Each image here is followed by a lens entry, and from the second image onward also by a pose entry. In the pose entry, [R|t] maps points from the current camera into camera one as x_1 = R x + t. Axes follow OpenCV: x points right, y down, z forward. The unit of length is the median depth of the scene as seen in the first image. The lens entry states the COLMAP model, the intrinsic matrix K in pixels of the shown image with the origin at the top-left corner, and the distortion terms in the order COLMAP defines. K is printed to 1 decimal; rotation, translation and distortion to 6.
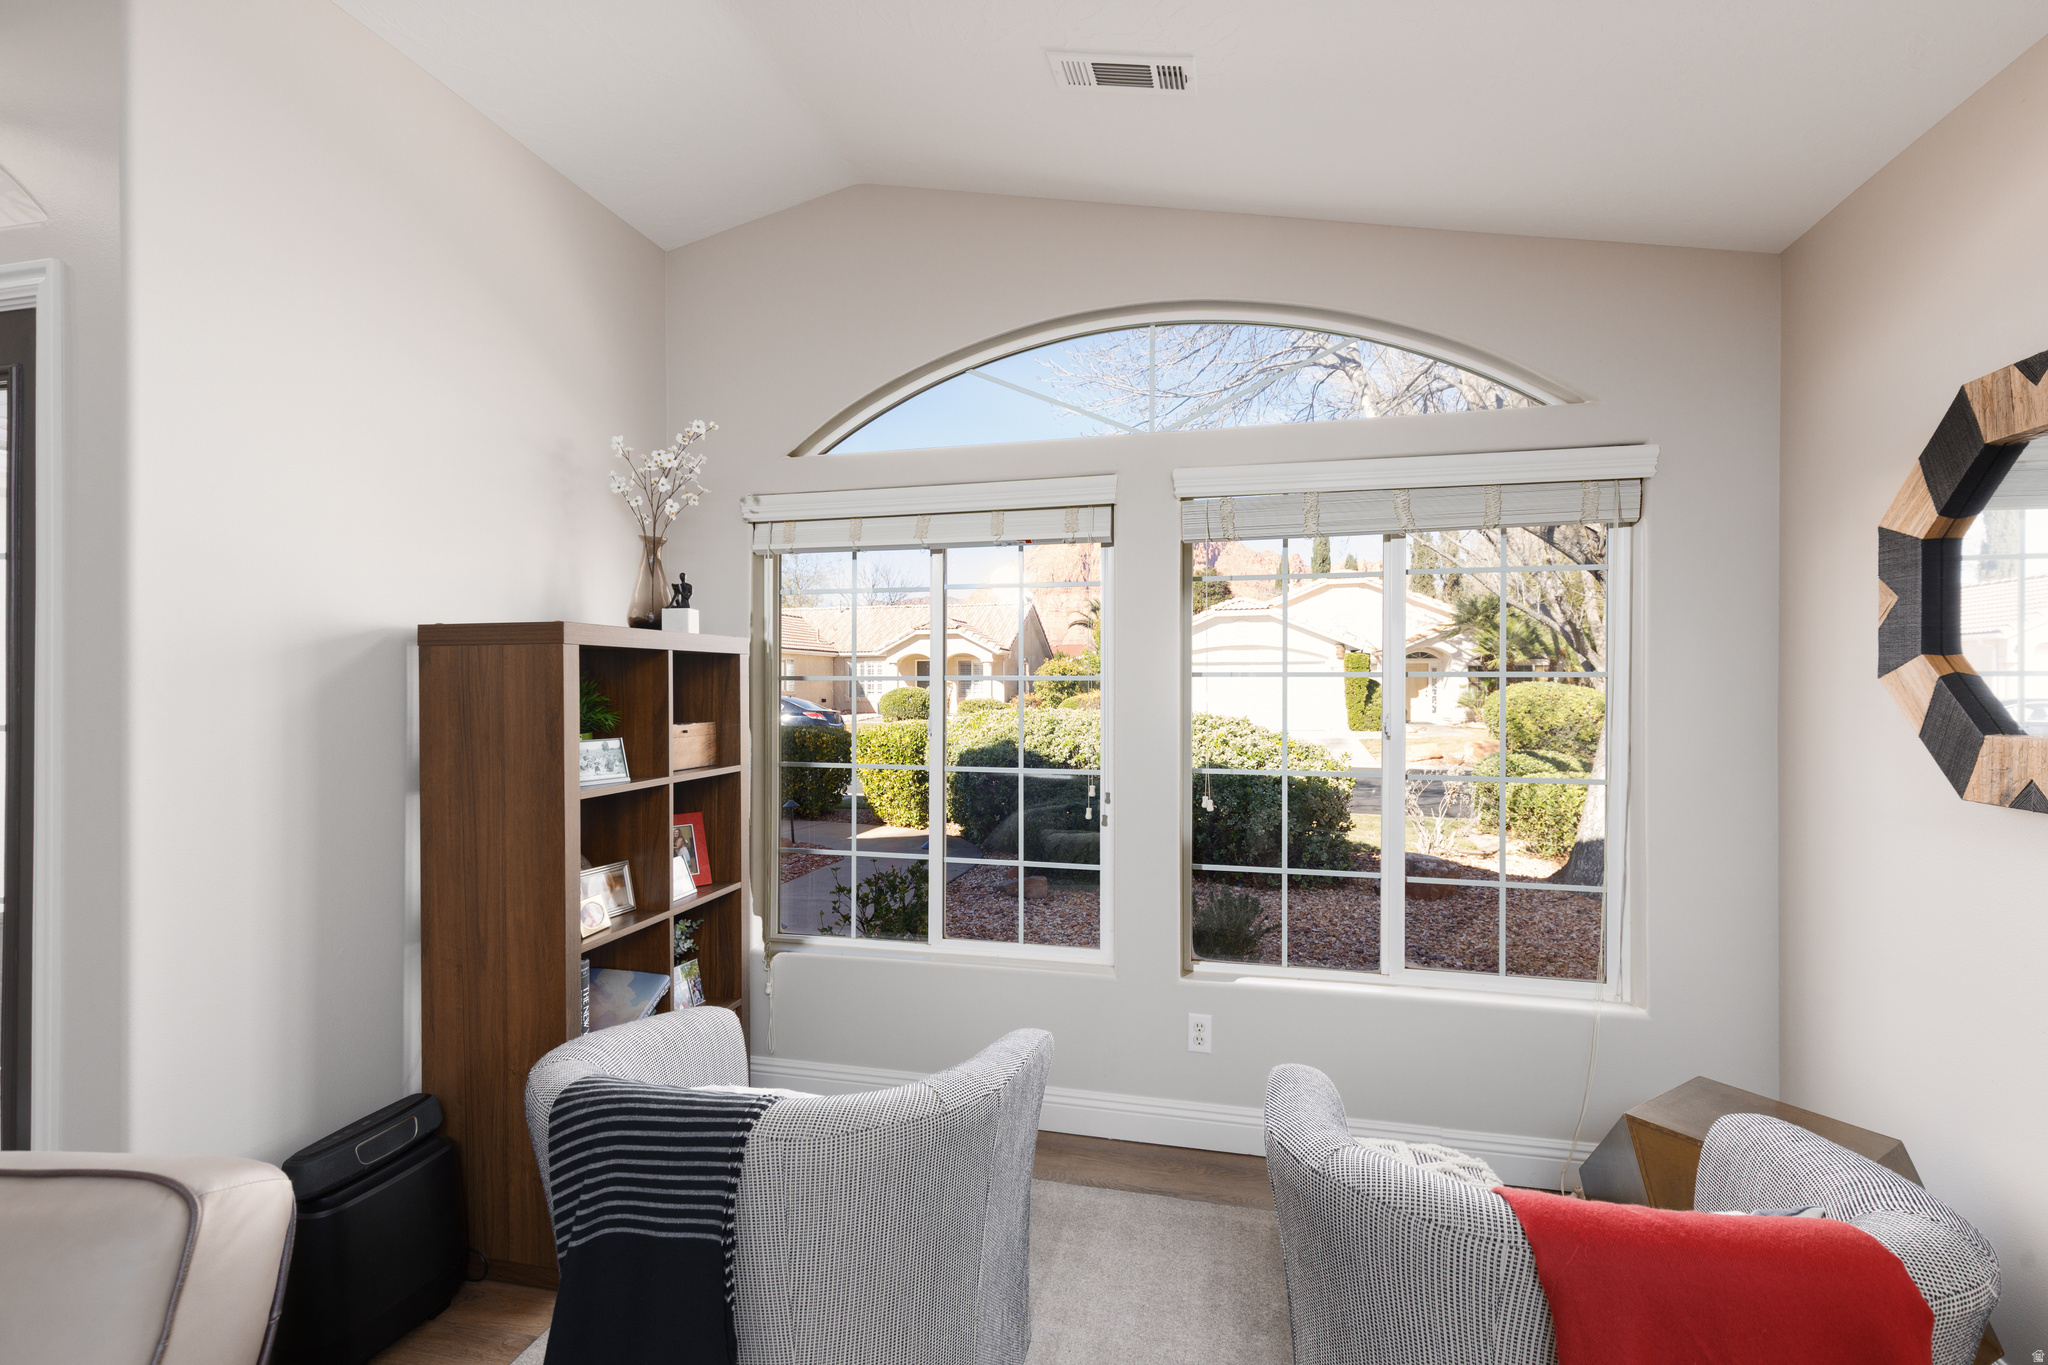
lens RADIAL K [[912.6, 0, 1024.0], [0, 912.6, 682.5], [0, 0, 1]] dist [0.002856, -0.000095]
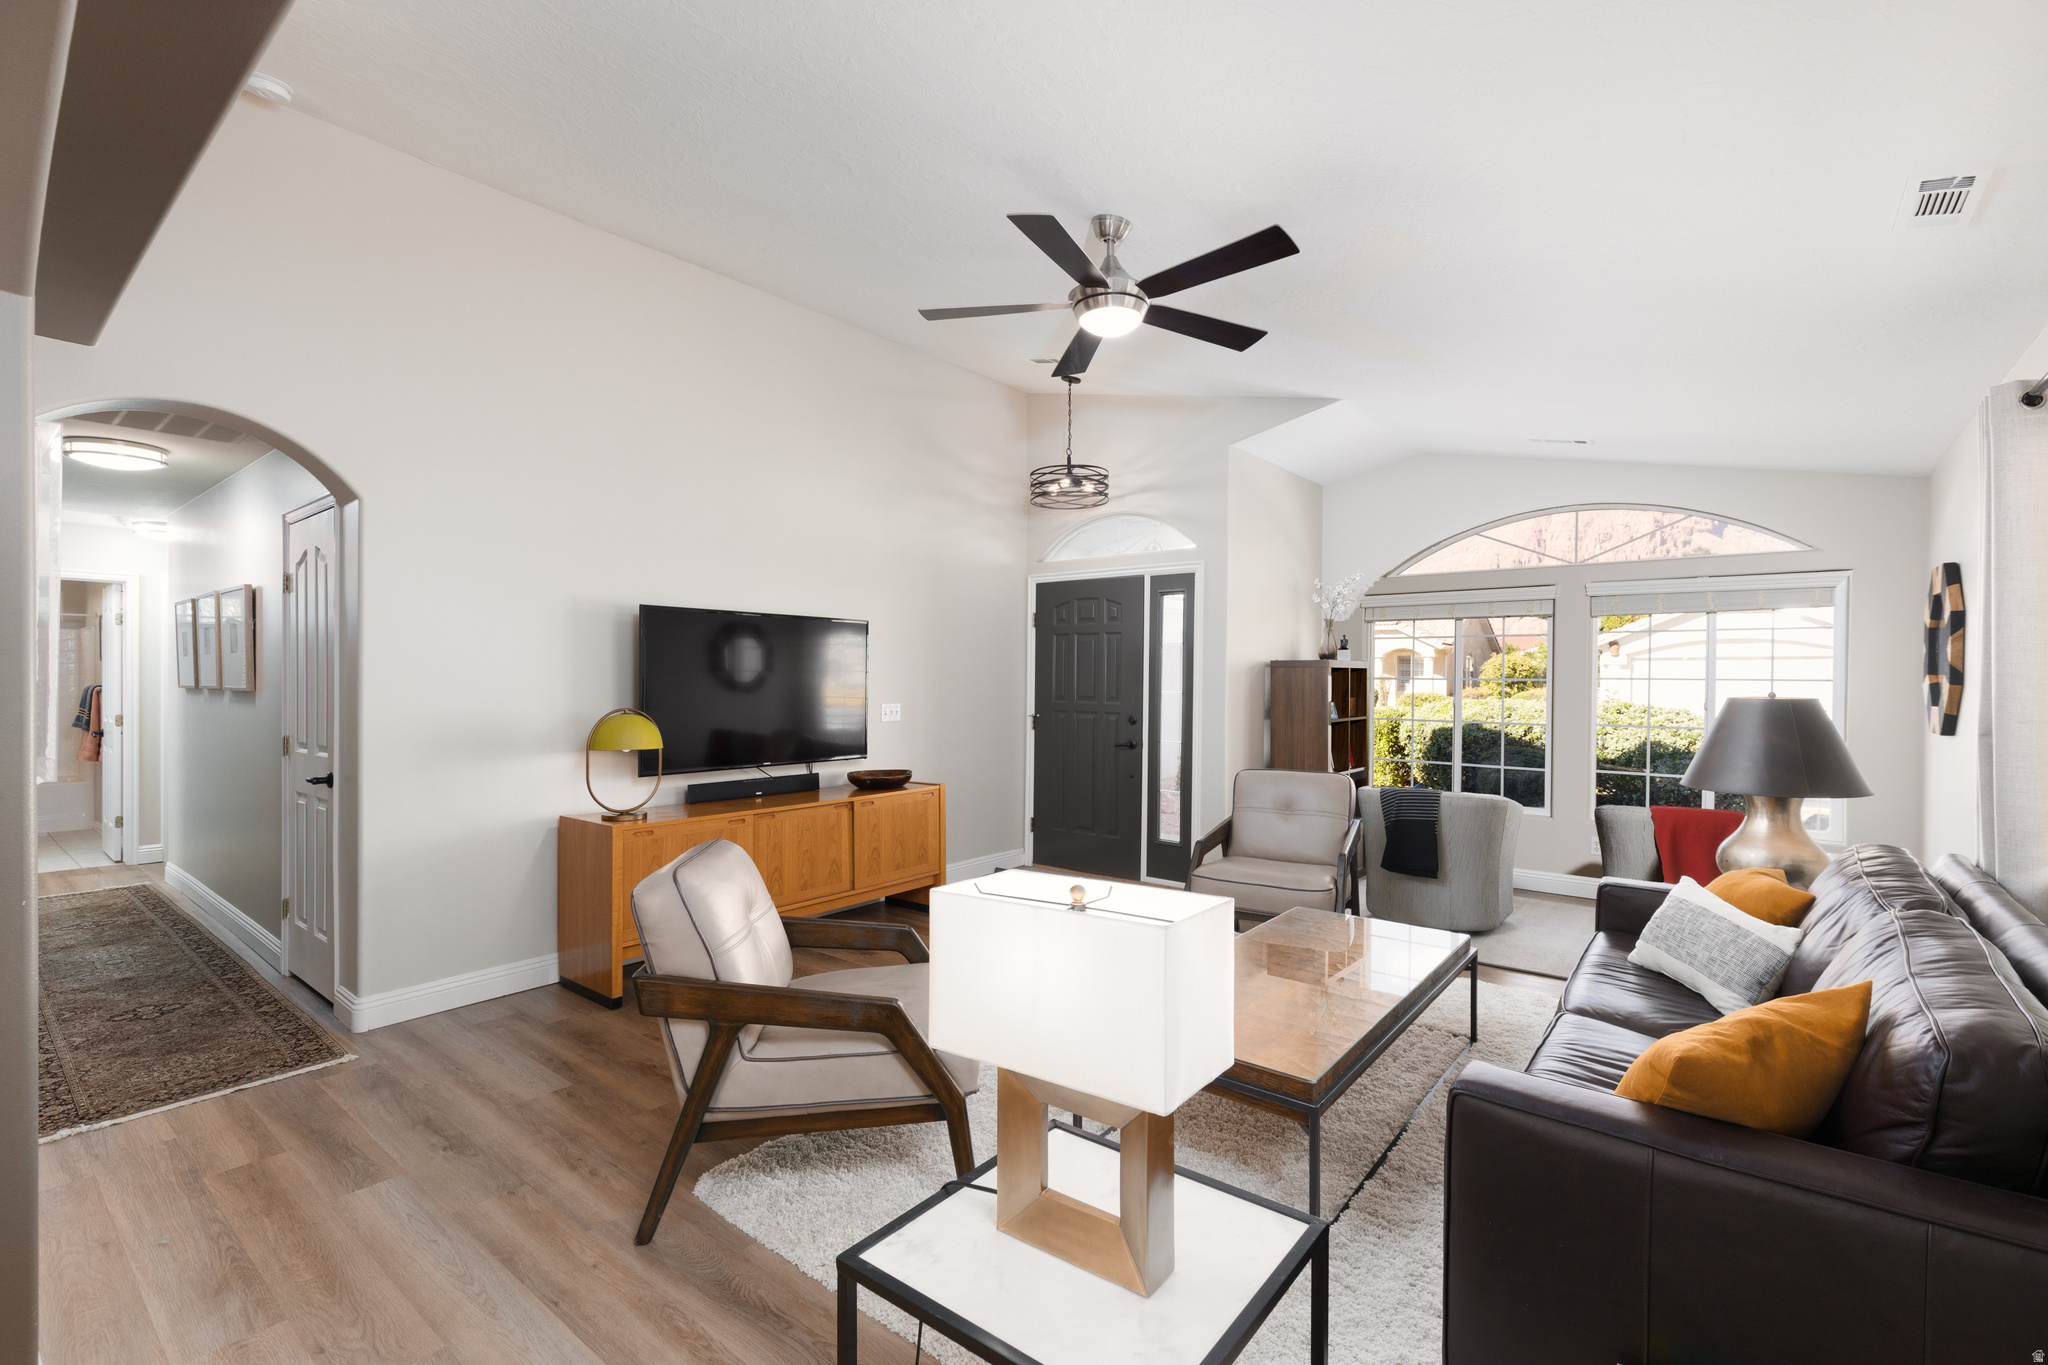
lens RADIAL K [[912.6, 0, 1024.0], [0, 912.6, 682.5], [0, 0, 1]] dist [0.002856, -0.000095]
pose [[0.902174, 0.008027, -0.431298, -0.022760], [-0.004490, 0.999947, 0.009220, -0.003164], [0.431349, -0.006381, 0.902162, -0.344864]]
